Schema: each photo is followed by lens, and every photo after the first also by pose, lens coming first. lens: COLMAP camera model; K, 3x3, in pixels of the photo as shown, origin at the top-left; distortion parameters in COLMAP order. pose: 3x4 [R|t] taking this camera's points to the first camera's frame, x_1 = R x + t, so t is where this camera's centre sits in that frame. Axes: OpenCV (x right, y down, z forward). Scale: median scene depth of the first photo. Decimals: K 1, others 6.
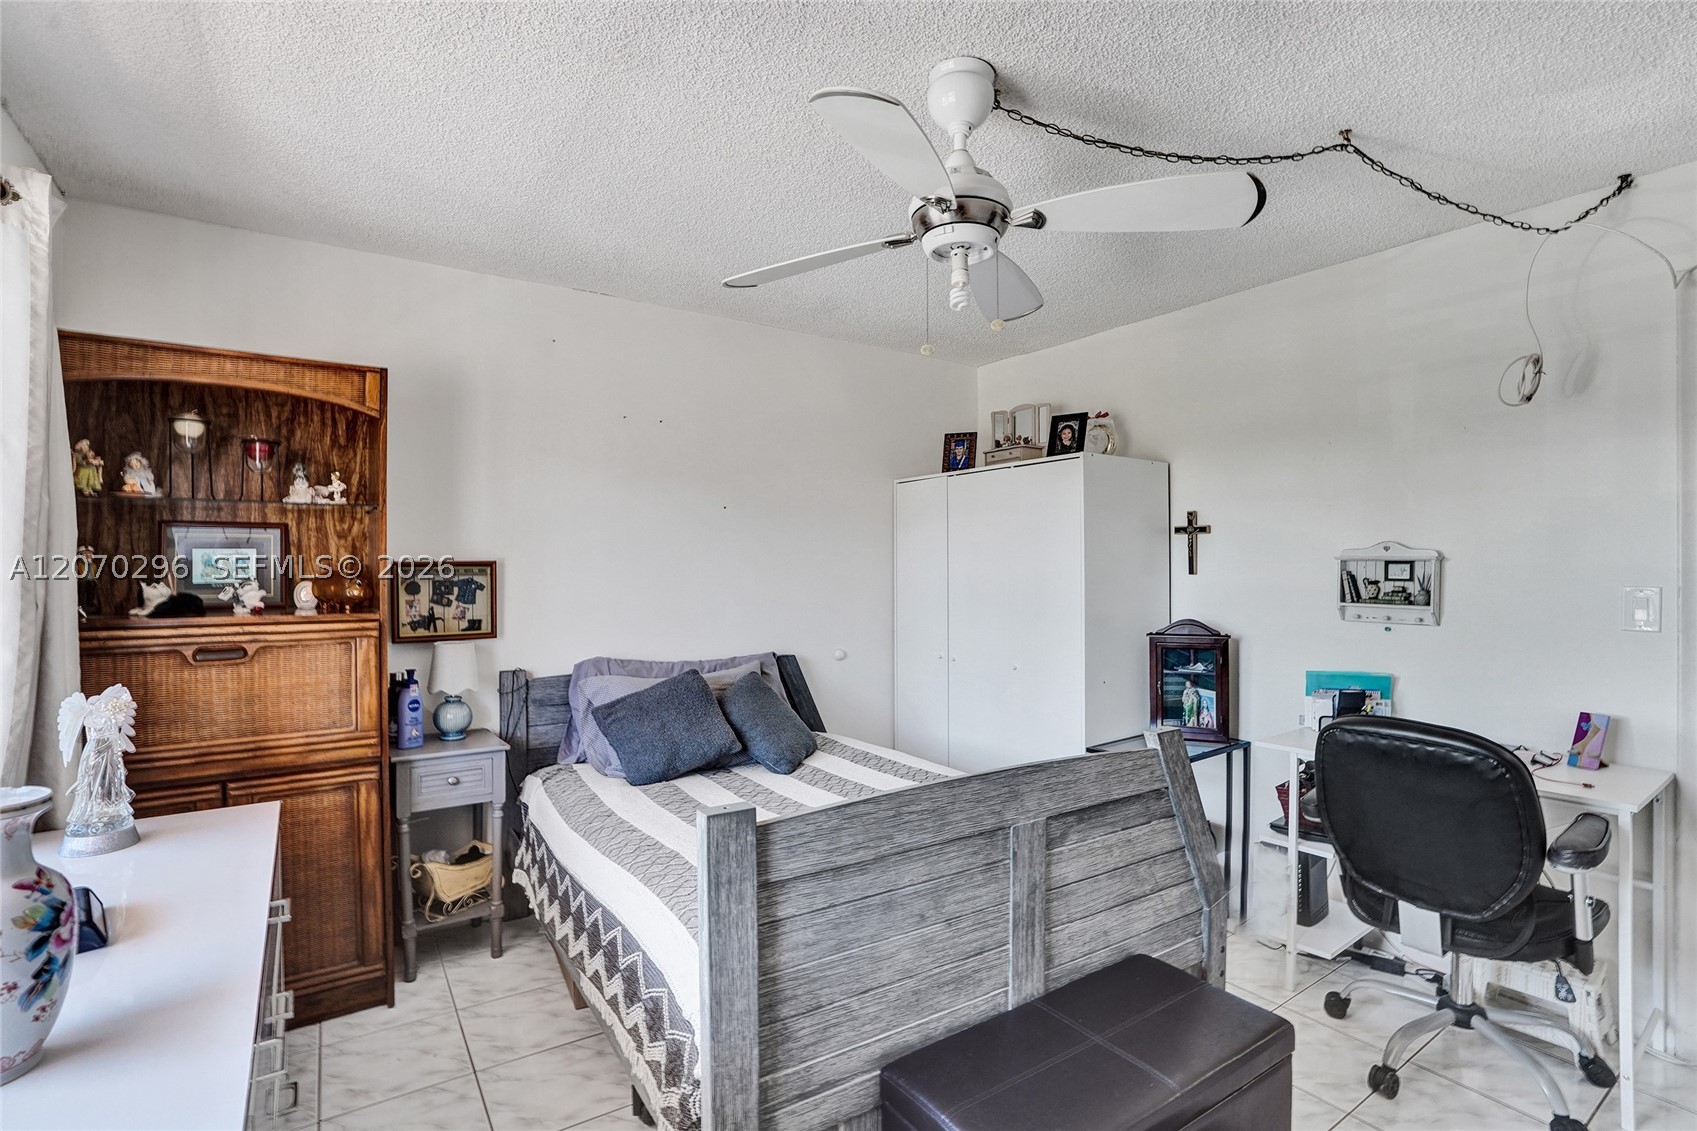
lens RADIAL K [[793.3, 0, 849.9], [0, 793.3, 573.9], [0, 0, 1]] dist [-0.067681, 0.026031]
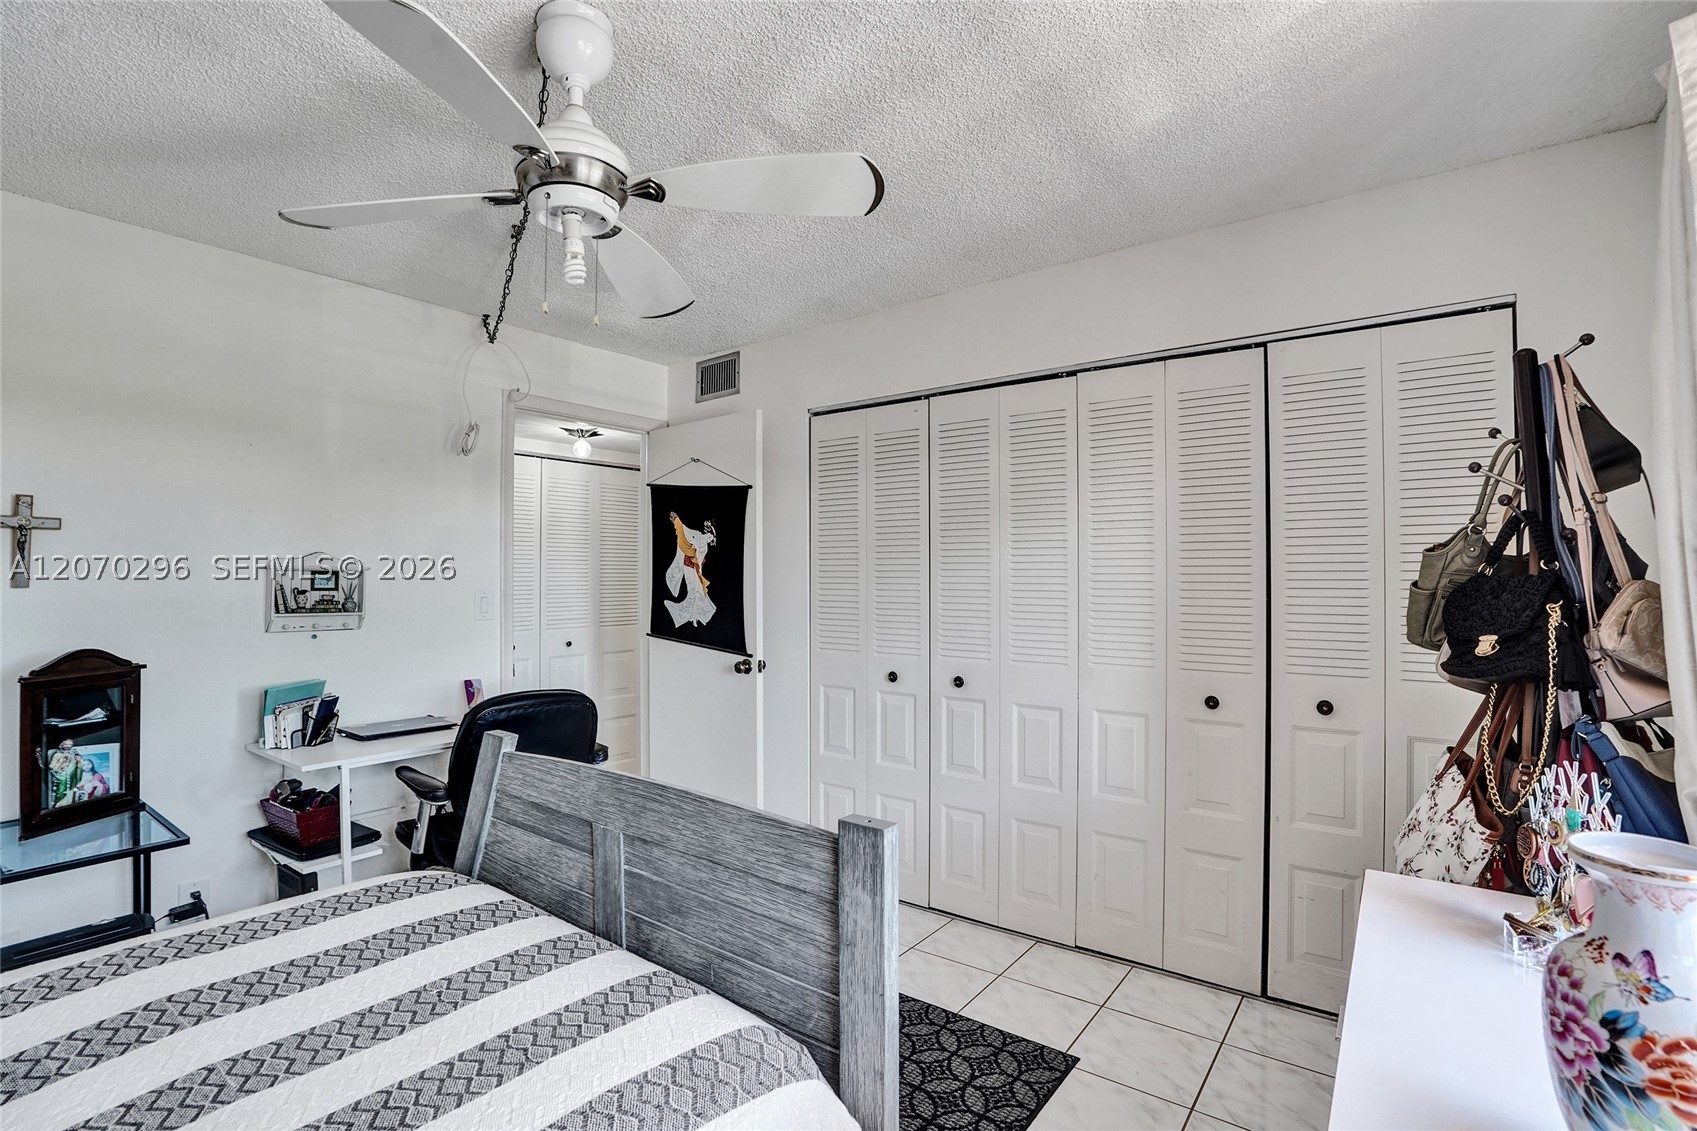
lens RADIAL K [[793.3, 0, 849.9], [0, 793.3, 573.9], [0, 0, 1]] dist [-0.067681, 0.026031]
pose [[-0.335779, 0.006156, 0.941921, -0.516694], [0.004397, 0.999978, -0.004968, -0.004733], [-0.941930, 0.002474, -0.335799, 0.664323]]
